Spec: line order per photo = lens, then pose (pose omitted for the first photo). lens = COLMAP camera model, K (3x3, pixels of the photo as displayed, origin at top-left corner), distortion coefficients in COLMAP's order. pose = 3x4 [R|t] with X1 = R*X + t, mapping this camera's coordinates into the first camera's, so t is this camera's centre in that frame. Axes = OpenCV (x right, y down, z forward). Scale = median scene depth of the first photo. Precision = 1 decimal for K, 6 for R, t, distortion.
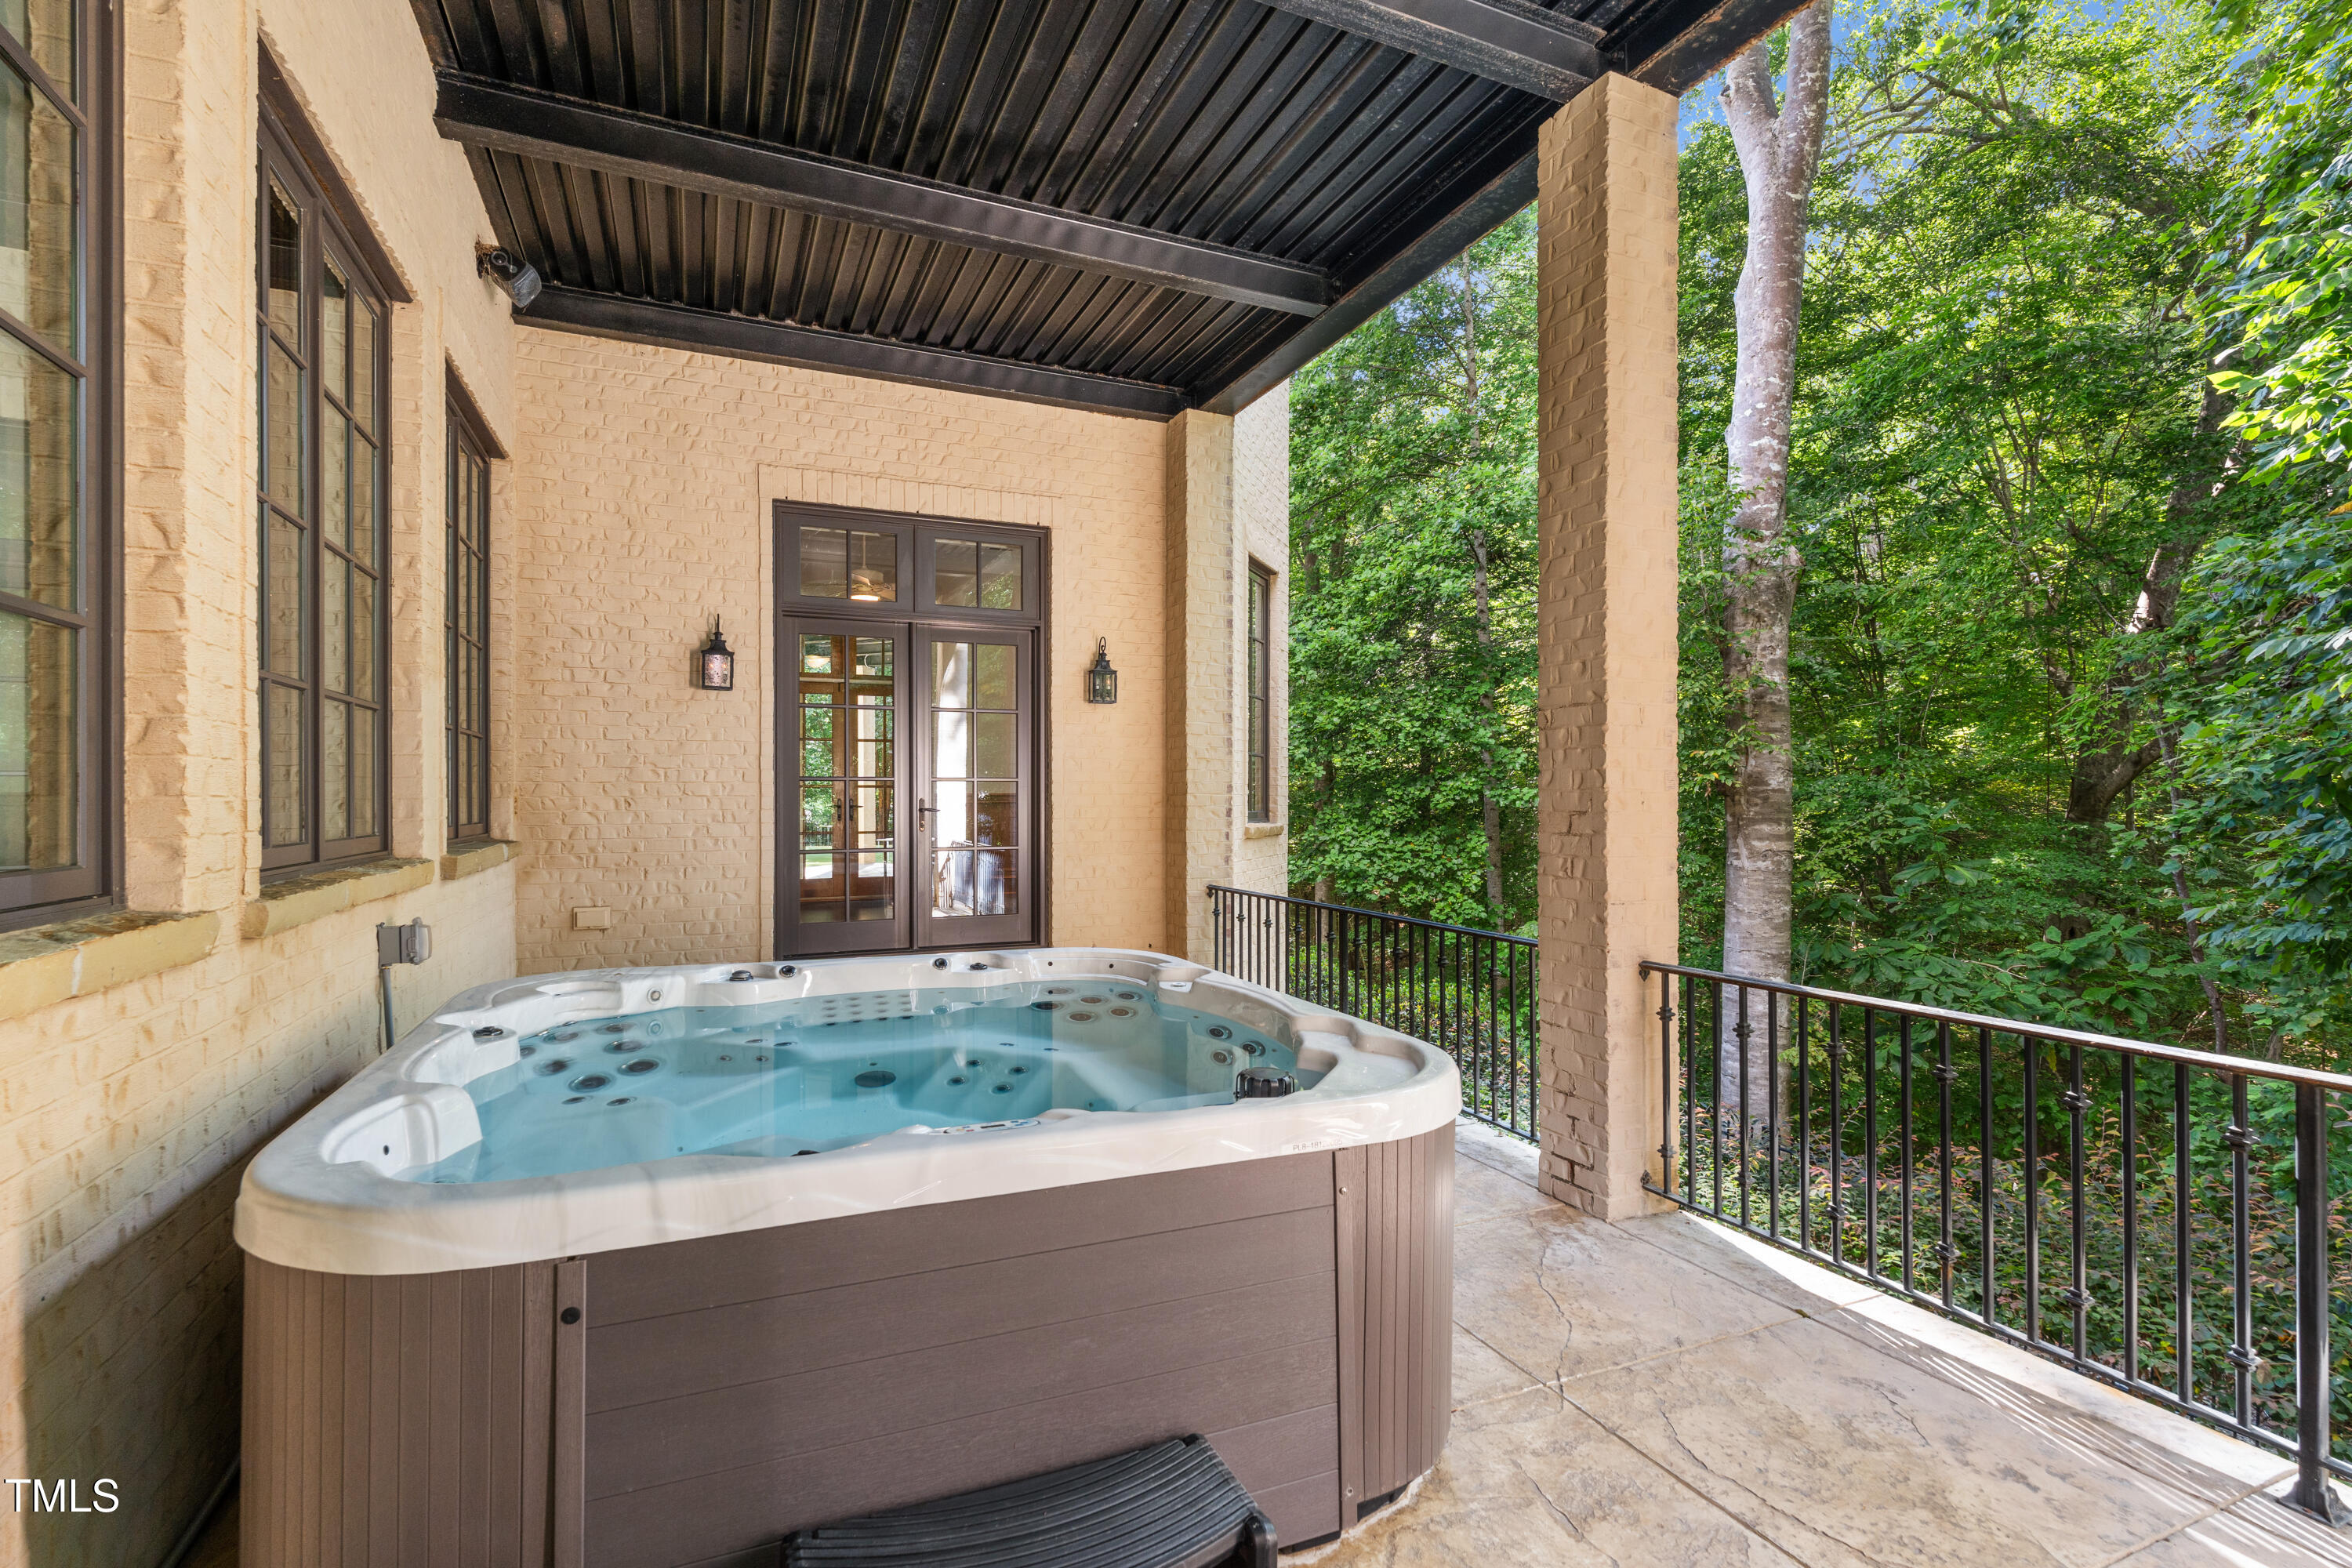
lens RADIAL K [[1103.7, 0, 1176.0], [0, 1103.7, 784.0], [0, 0, 1]] dist [0.000253, -0.000024]
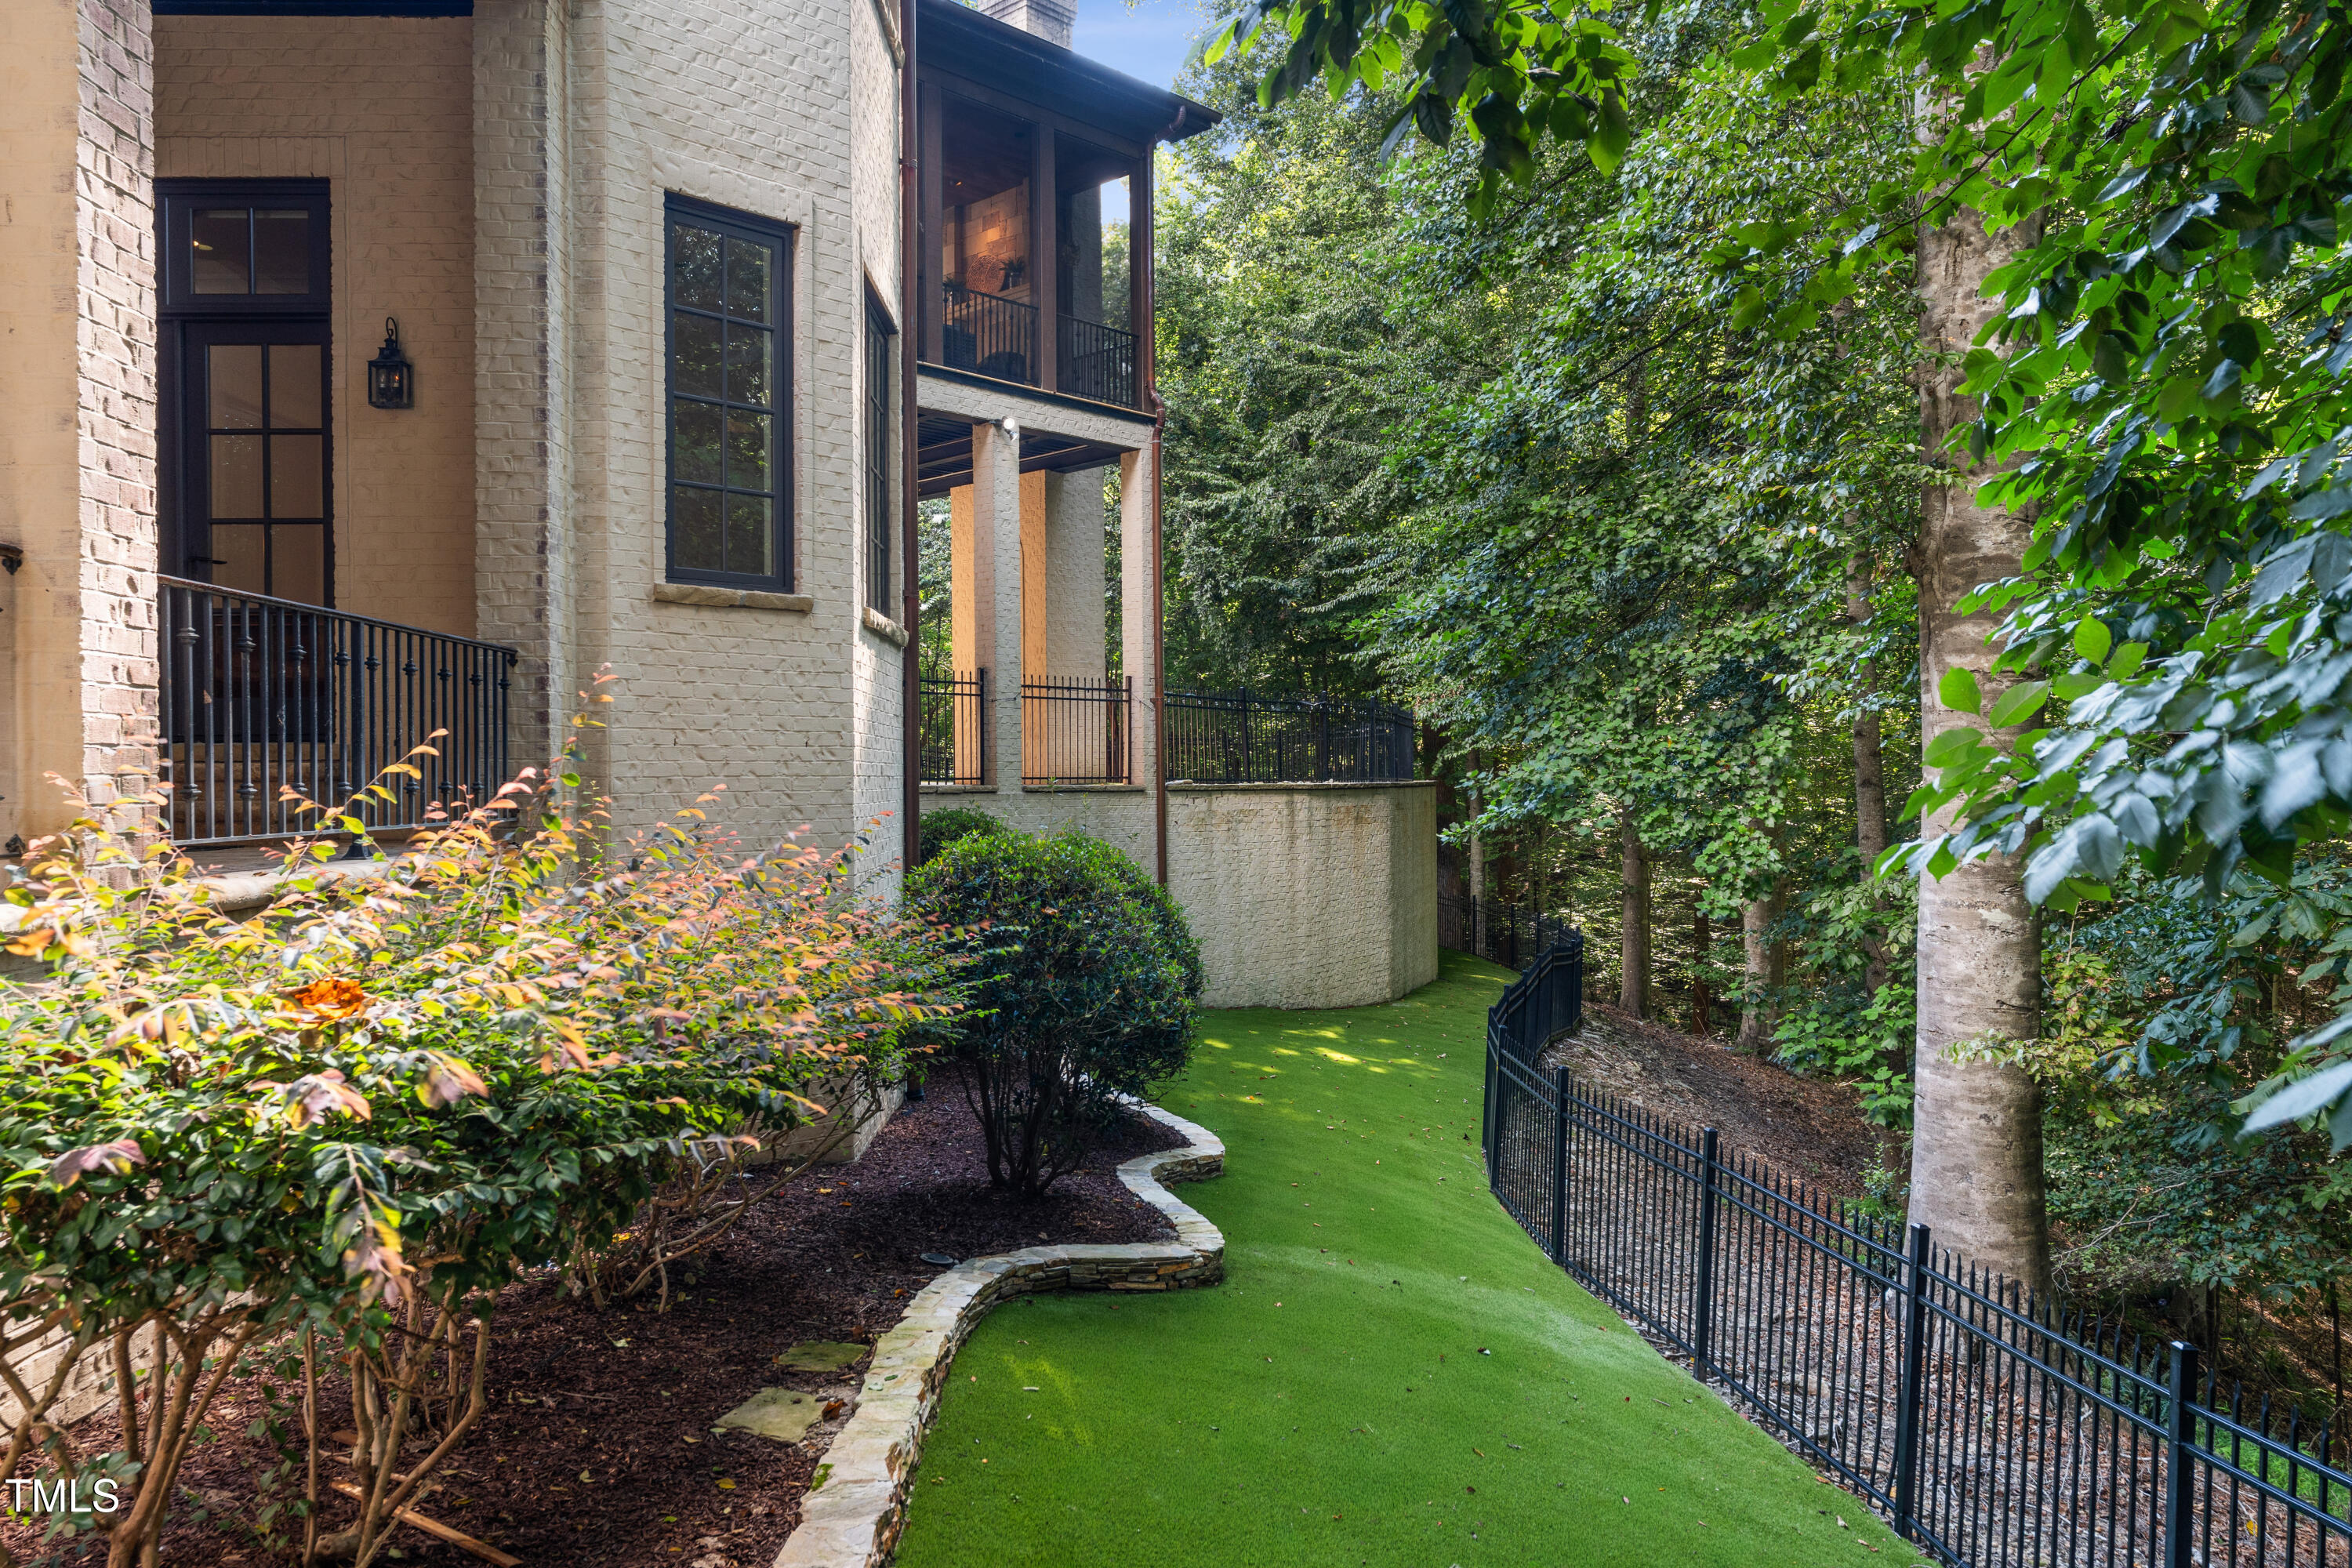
lens RADIAL K [[1736.2, 0, 1176.0], [0, 1736.2, 784.0], [0, 0, 1]] dist [0.005119, 0.002402]
pose [[0.923301, -0.011511, -0.383905, 0.497548], [0.014628, 0.999879, 0.005202, 0.103735], [0.383799, -0.010419, 0.923358, 0.073529]]
